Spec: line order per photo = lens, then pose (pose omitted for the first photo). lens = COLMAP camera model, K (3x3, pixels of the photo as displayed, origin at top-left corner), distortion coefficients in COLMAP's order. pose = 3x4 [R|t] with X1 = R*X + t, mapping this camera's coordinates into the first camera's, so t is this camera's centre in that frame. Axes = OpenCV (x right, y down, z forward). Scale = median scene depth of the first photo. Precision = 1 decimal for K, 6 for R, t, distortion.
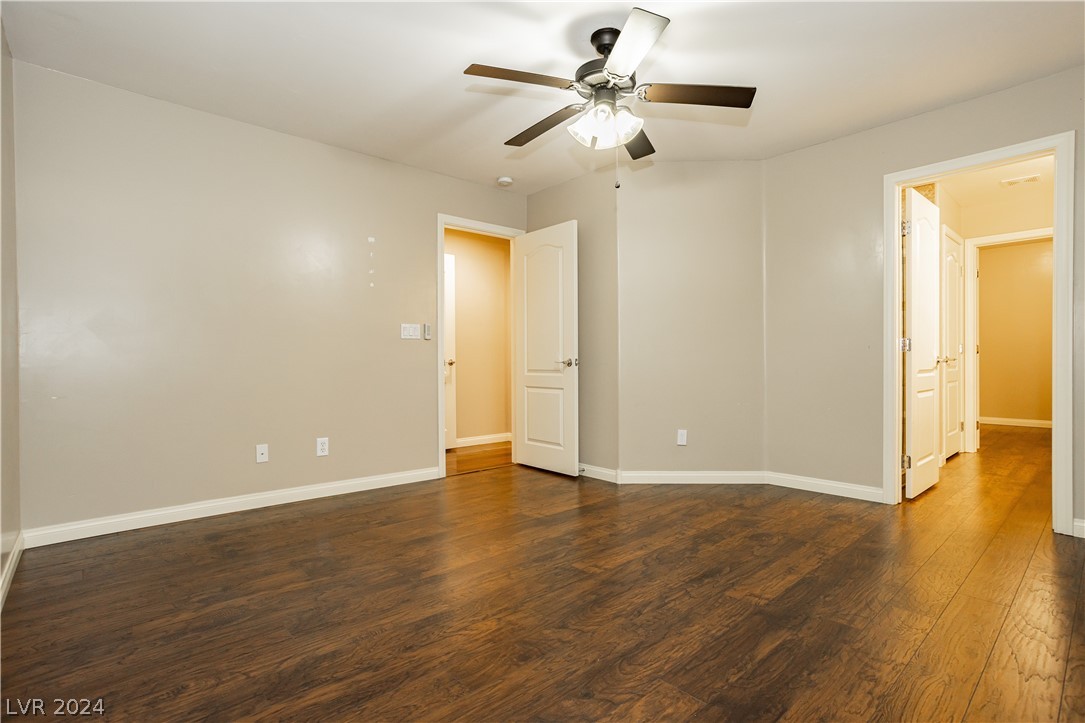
lens RADIAL K [[525.0, 0, 549.3], [0, 525.0, 363.5], [0, 0, 1]] dist [-0.029480, 0.000870]
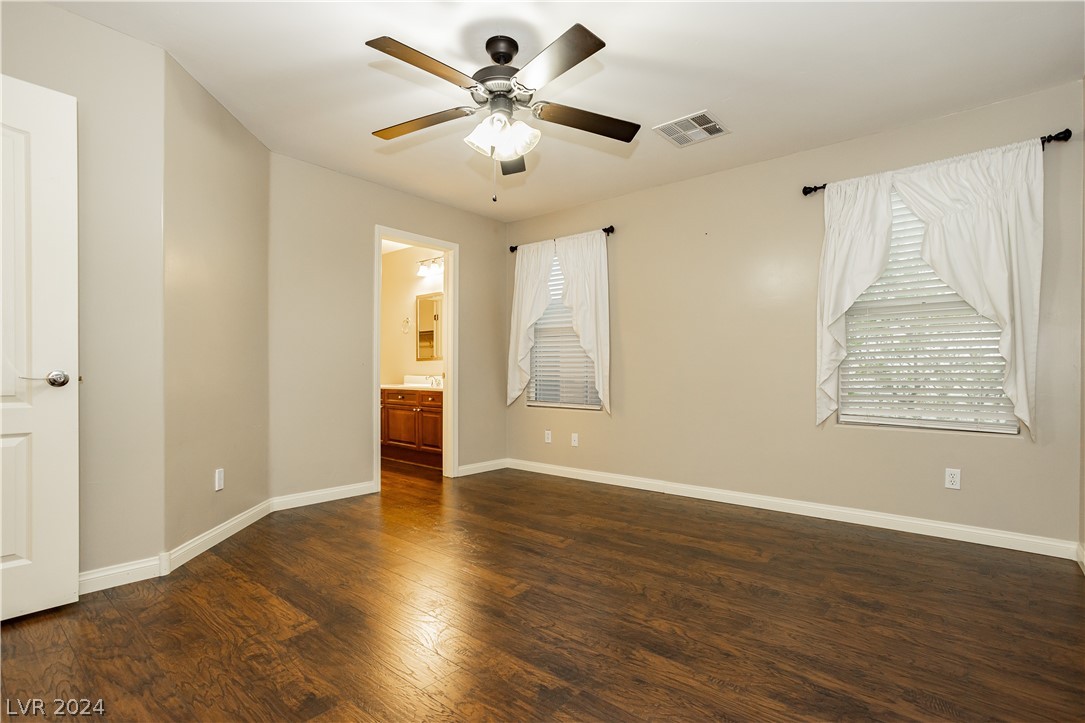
lens RADIAL K [[525.0, 0, 549.3], [0, 525.0, 363.5], [0, 0, 1]] dist [-0.029480, 0.000870]
pose [[-0.137513, 0.025774, 0.990165, -1.026292], [0.005299, 0.999666, -0.025286, -0.003796], [-0.990486, 0.001770, -0.137603, 1.220277]]
